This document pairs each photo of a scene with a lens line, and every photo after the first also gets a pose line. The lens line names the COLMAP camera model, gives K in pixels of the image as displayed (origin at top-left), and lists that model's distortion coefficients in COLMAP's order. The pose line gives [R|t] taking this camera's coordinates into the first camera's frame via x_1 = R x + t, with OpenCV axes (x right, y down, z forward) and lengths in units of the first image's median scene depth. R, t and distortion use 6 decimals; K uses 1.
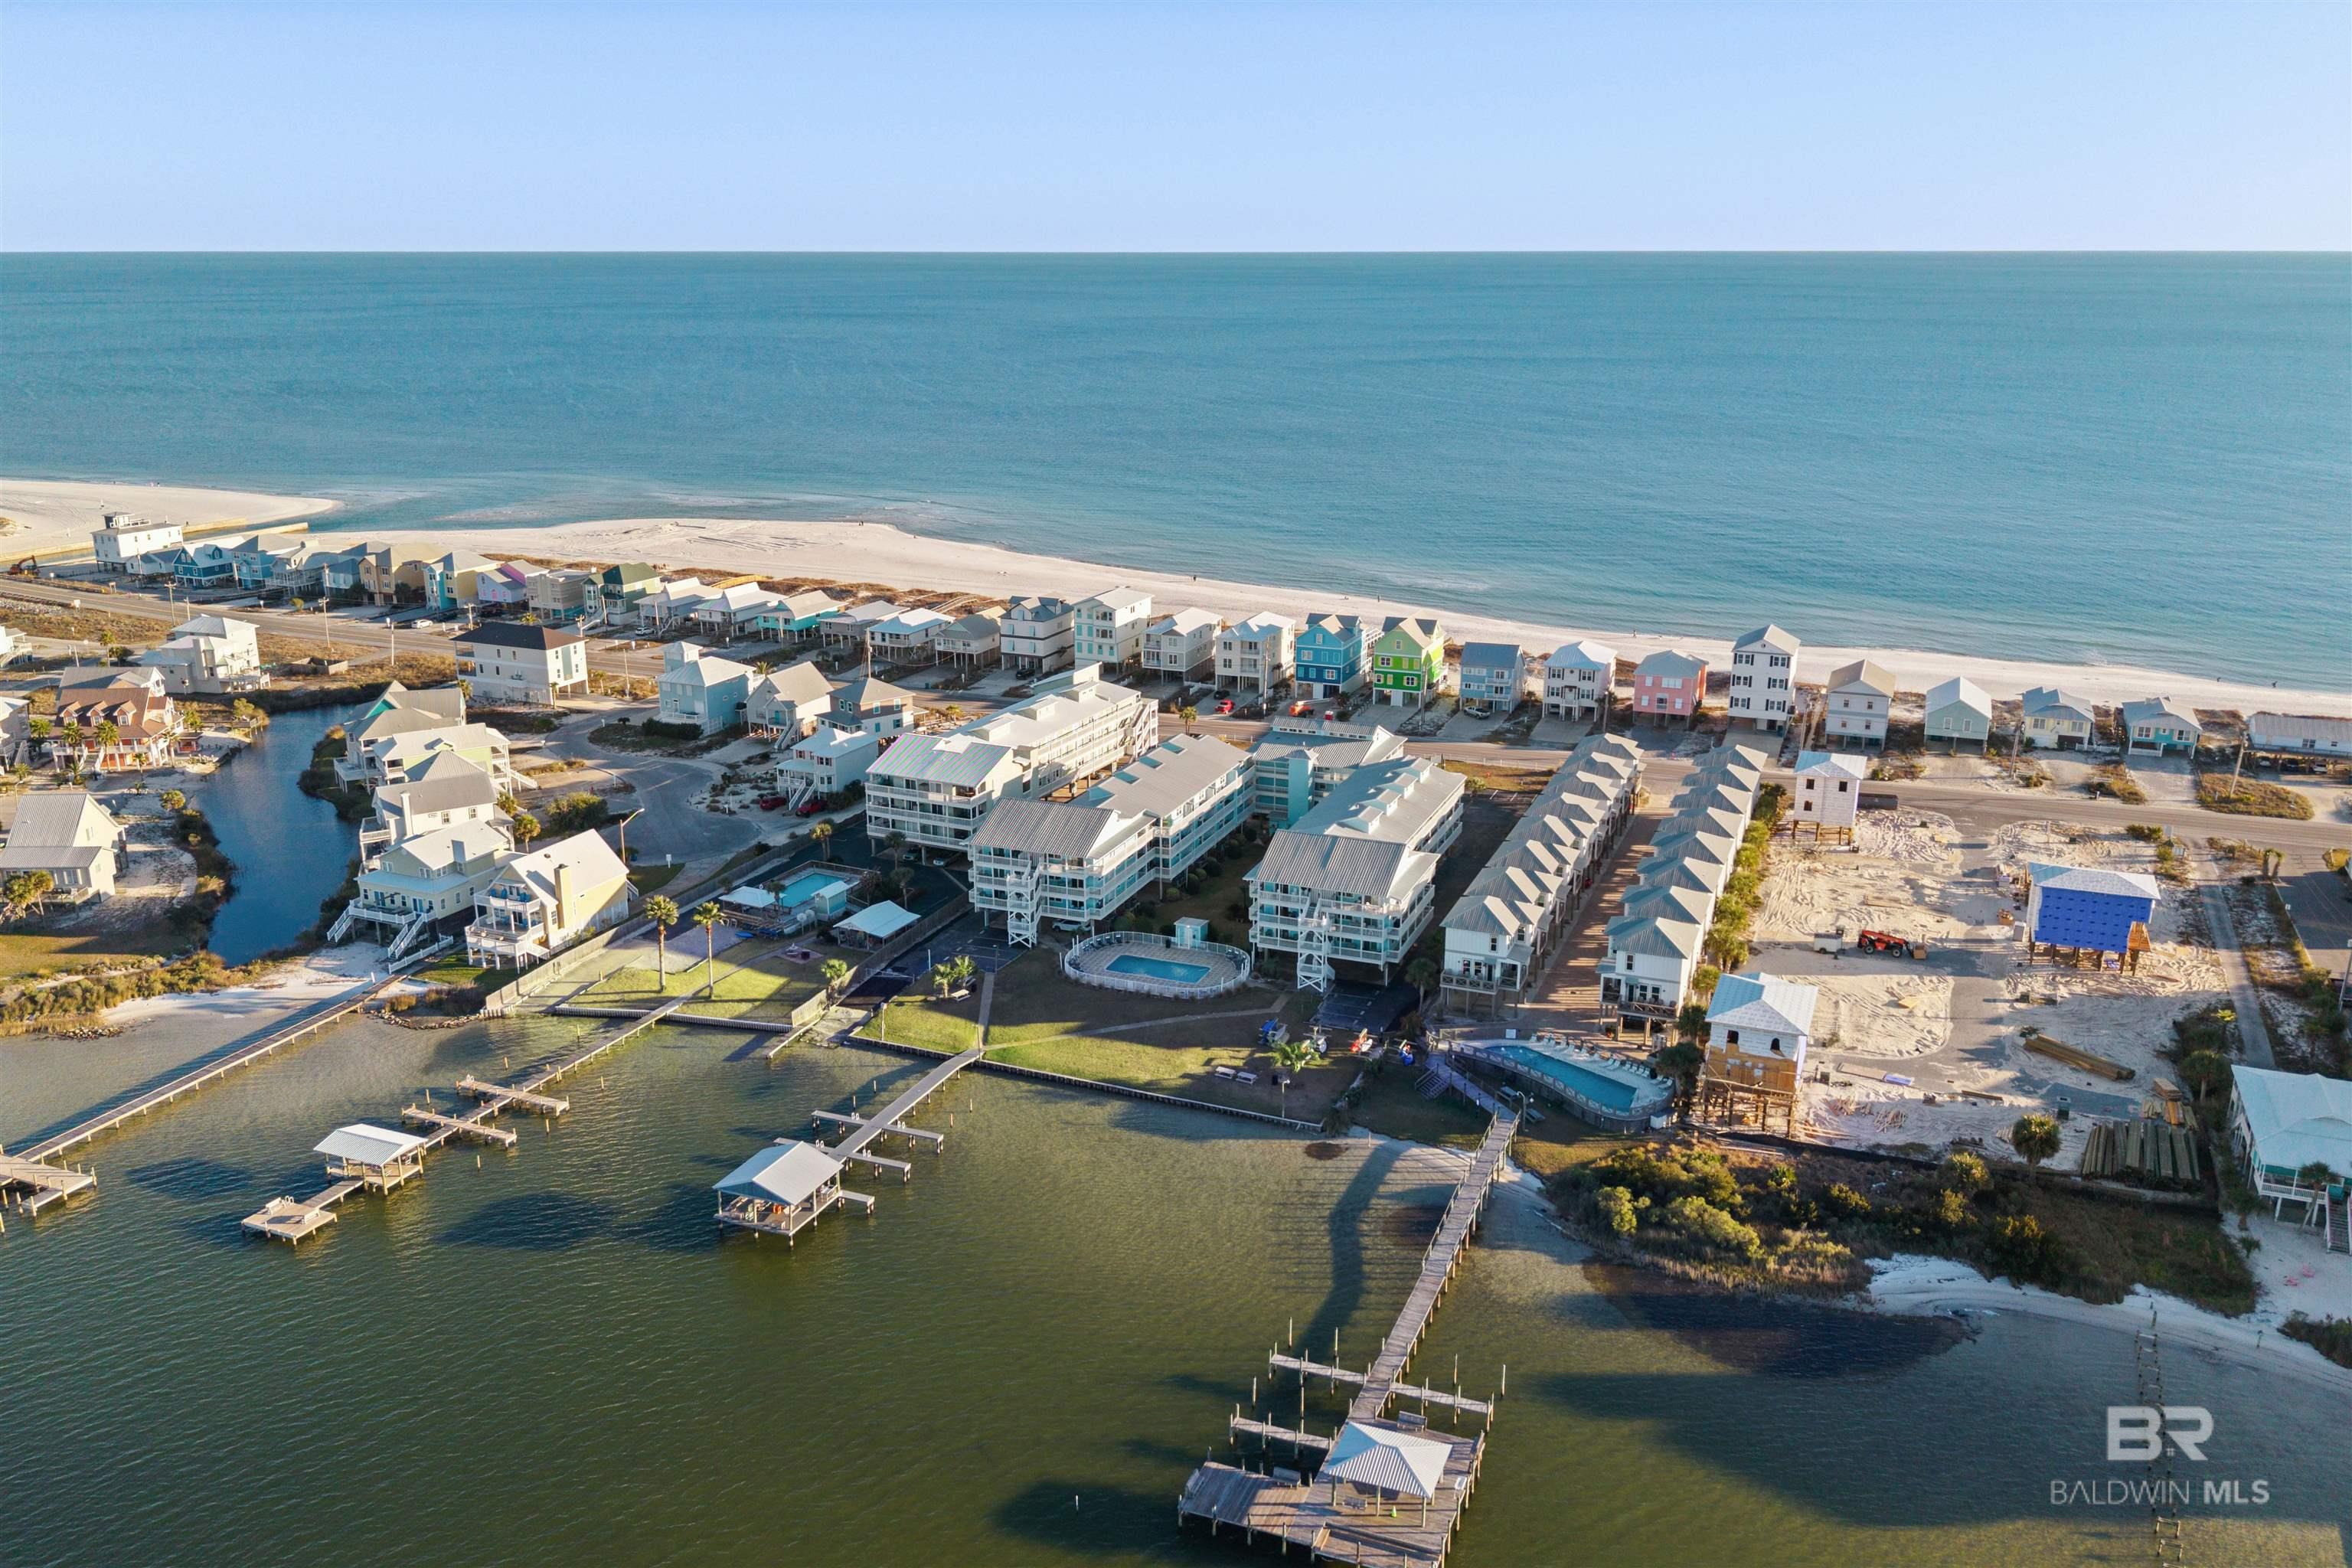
lens RADIAL K [[1871.5, 0, 1176.0], [0, 1871.5, 784.0], [0, 0, 1]] dist [0.096018, -0.169698]
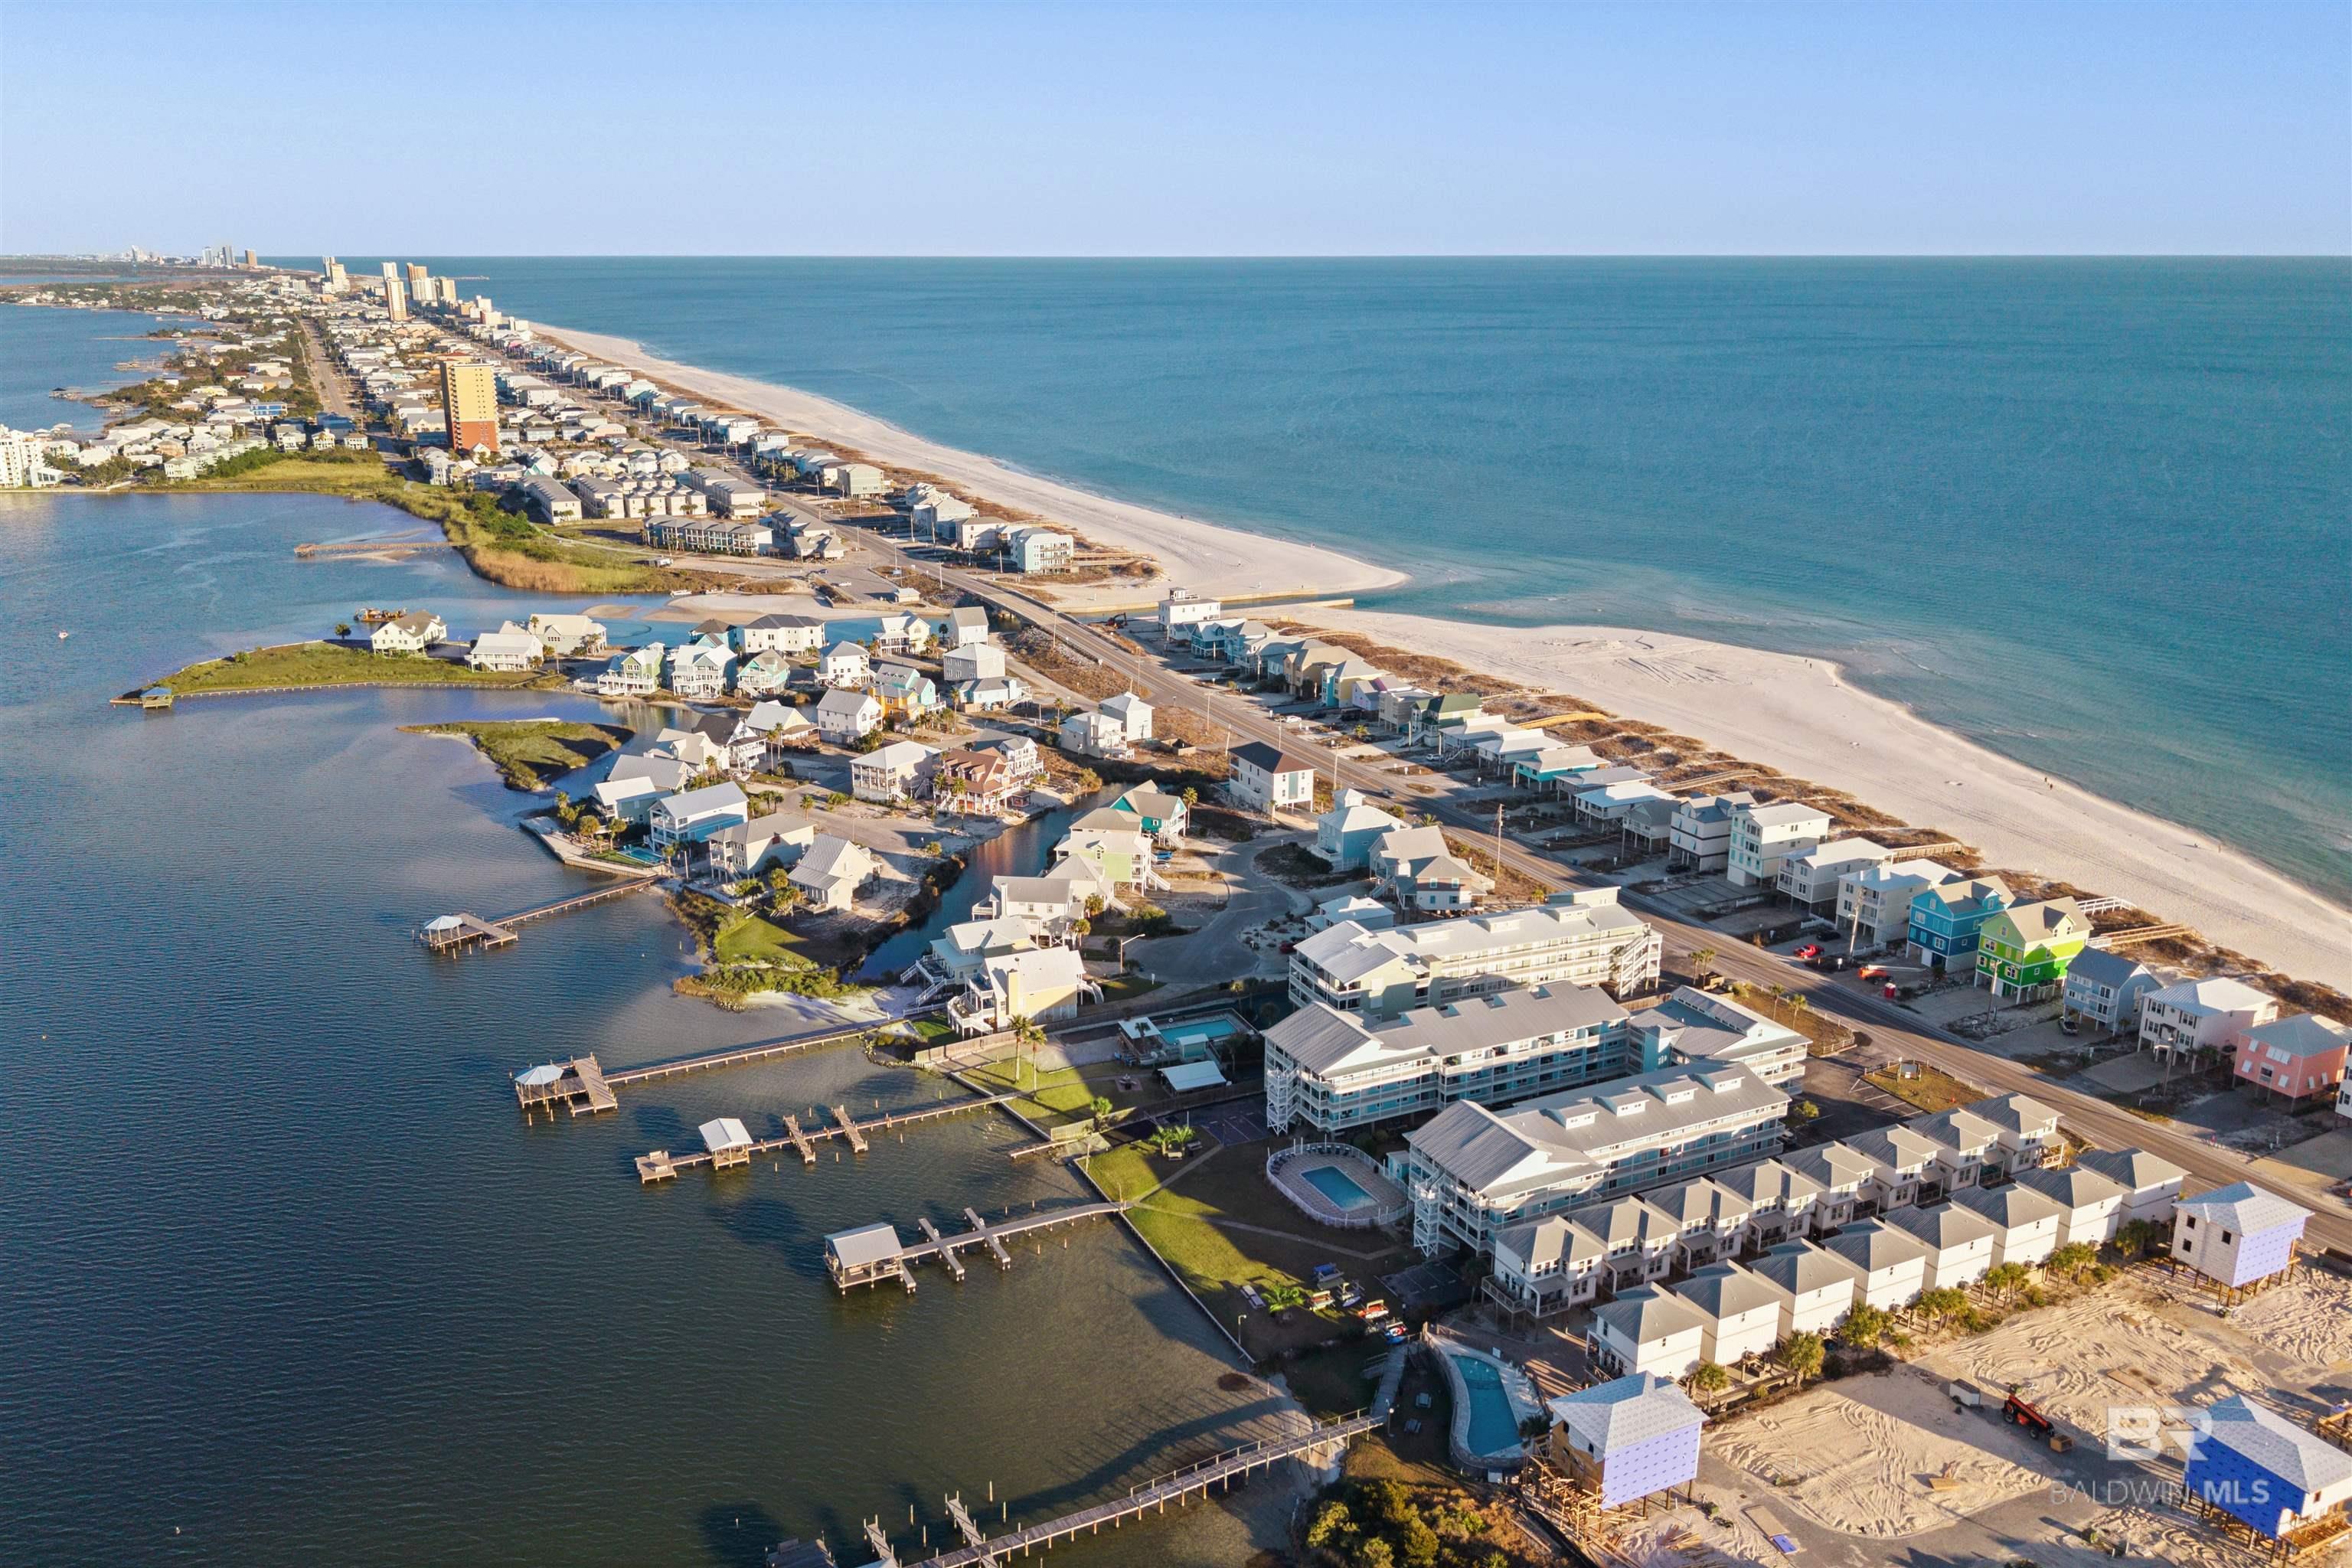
lens RADIAL K [[1871.5, 0, 1176.0], [0, 1871.5, 784.0], [0, 0, 1]] dist [0.096018, -0.169698]
pose [[0.751873, 0.184546, -0.632954, 0.552587], [-0.186137, 0.980389, 0.064738, -0.184200], [0.632488, 0.069141, 0.771478, 0.024558]]
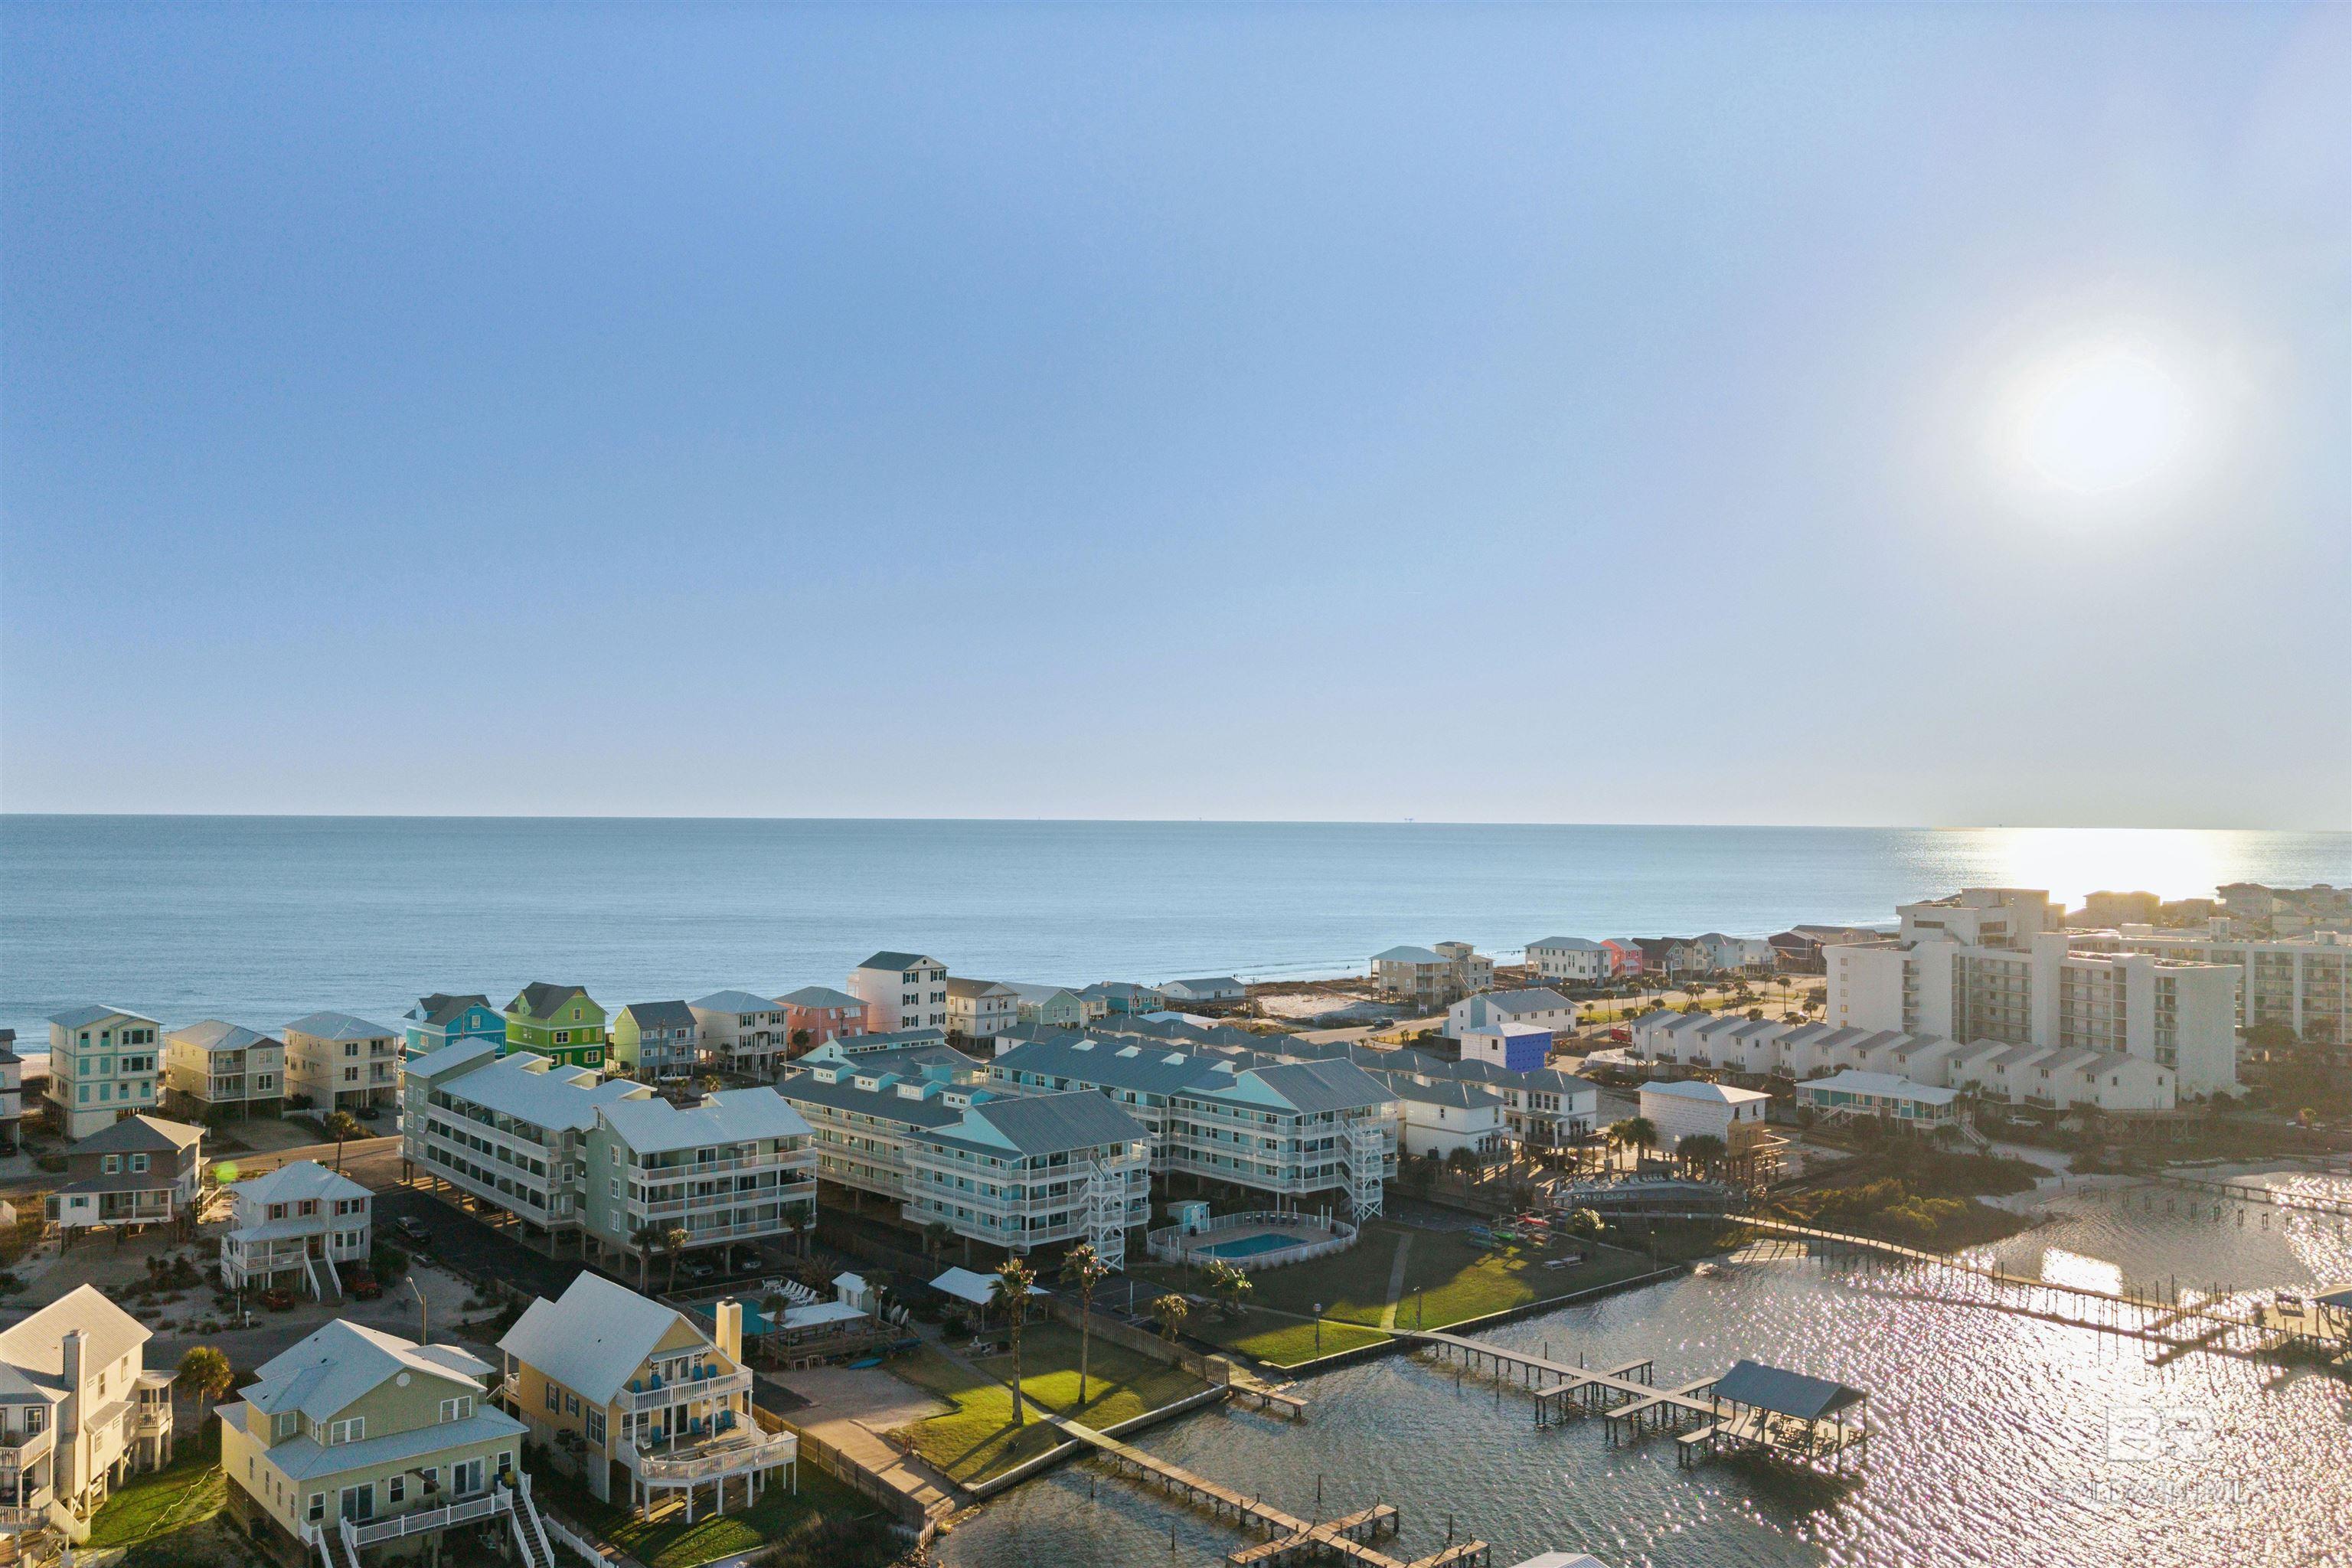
lens RADIAL K [[1871.5, 0, 1176.0], [0, 1871.5, 784.0], [0, 0, 1]] dist [0.096018, -0.169698]
pose [[0.421092, 0.018952, 0.906820, -0.757220], [0.235672, 0.963157, -0.129566, -0.001920], [-0.875866, 0.268271, 0.401111, 0.570505]]
